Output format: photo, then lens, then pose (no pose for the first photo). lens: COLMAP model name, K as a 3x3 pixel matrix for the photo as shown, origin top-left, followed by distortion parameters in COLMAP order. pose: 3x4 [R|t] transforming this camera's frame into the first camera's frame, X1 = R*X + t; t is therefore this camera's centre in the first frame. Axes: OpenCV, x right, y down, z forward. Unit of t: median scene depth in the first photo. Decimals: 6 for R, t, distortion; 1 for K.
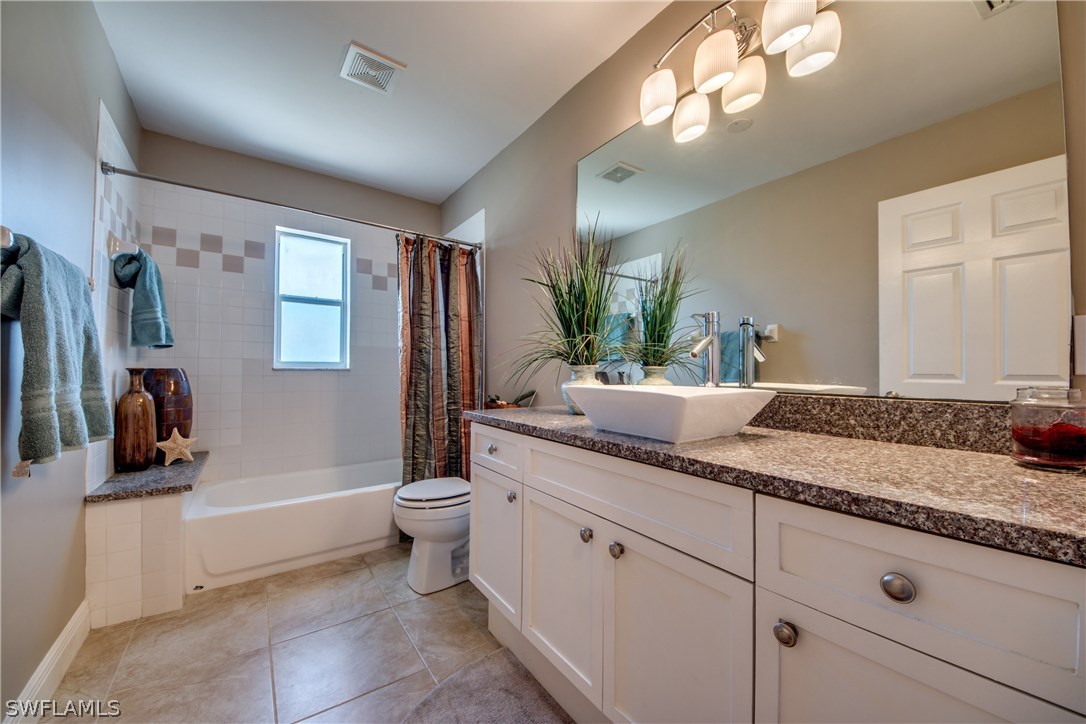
lens RADIAL K [[403.3, 0, 543.3], [0, 403.3, 364.5], [0, 0, 1]] dist [0.040349, -0.026723]
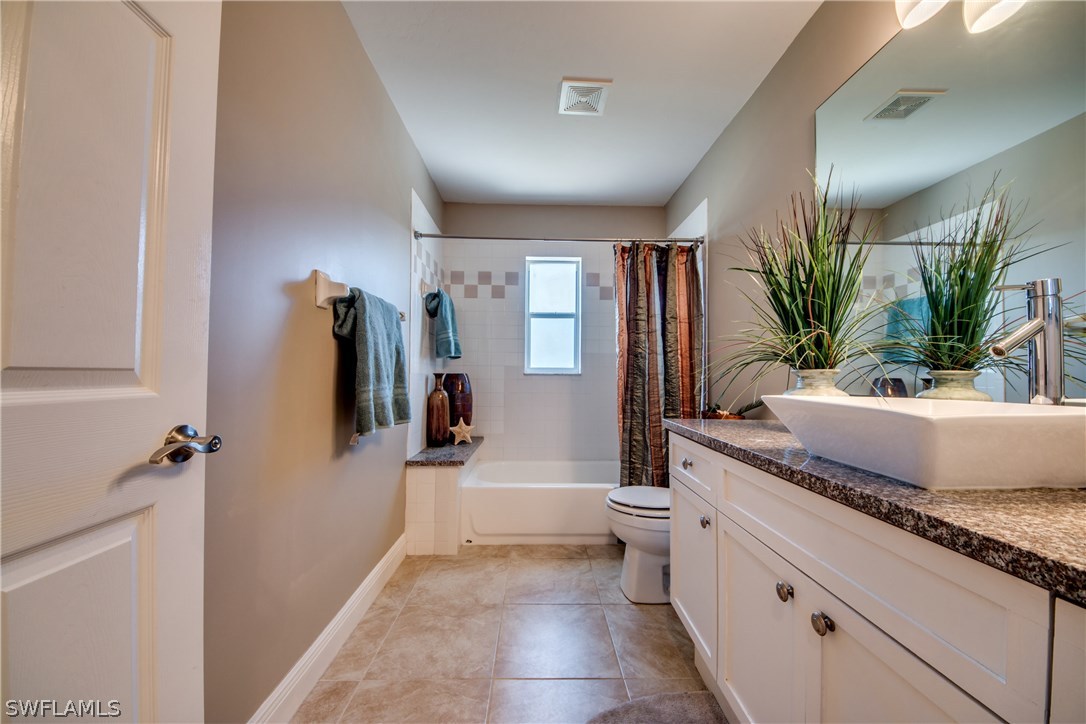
lens RADIAL K [[403.3, 0, 543.3], [0, 403.3, 364.5], [0, 0, 1]] dist [0.040349, -0.026723]
pose [[0.824631, -0.013123, -0.565519, 0.097263], [0.006039, 0.999878, -0.014397, 0.000719], [0.565639, 0.008457, 0.824610, 0.058573]]
